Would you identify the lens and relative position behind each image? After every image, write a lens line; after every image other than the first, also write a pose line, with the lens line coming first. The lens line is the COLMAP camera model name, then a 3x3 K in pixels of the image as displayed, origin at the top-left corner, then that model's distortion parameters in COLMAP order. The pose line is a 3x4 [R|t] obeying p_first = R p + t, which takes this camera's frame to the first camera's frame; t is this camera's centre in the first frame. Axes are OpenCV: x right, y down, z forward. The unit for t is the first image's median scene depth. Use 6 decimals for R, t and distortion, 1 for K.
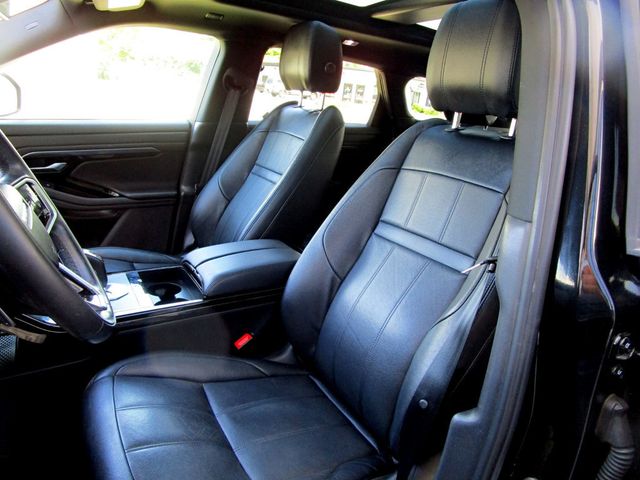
lens RADIAL K [[452.4, 0, 318.5], [0, 452.4, 237.9], [0, 0, 1]] dist [-0.035512, 0.004056]
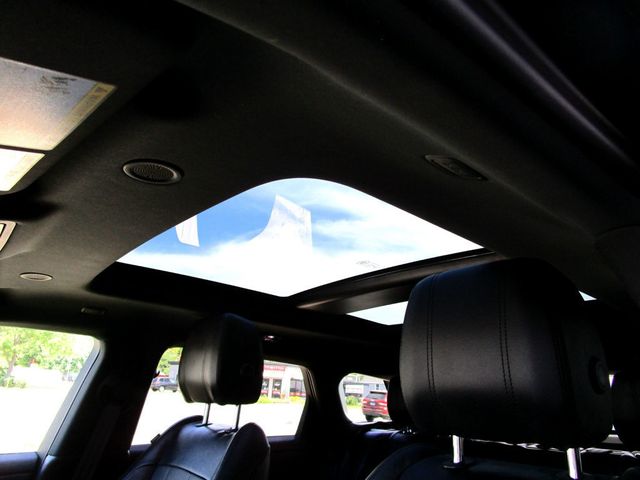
lens RADIAL K [[452.4, 0, 318.5], [0, 452.4, 237.9], [0, 0, 1]] dist [-0.035512, 0.004056]
pose [[0.982342, 0.001205, 0.187092, 0.001961], [0.108403, 0.811363, -0.574403, -0.102829], [-0.152491, 0.584541, 0.796906, 0.232347]]
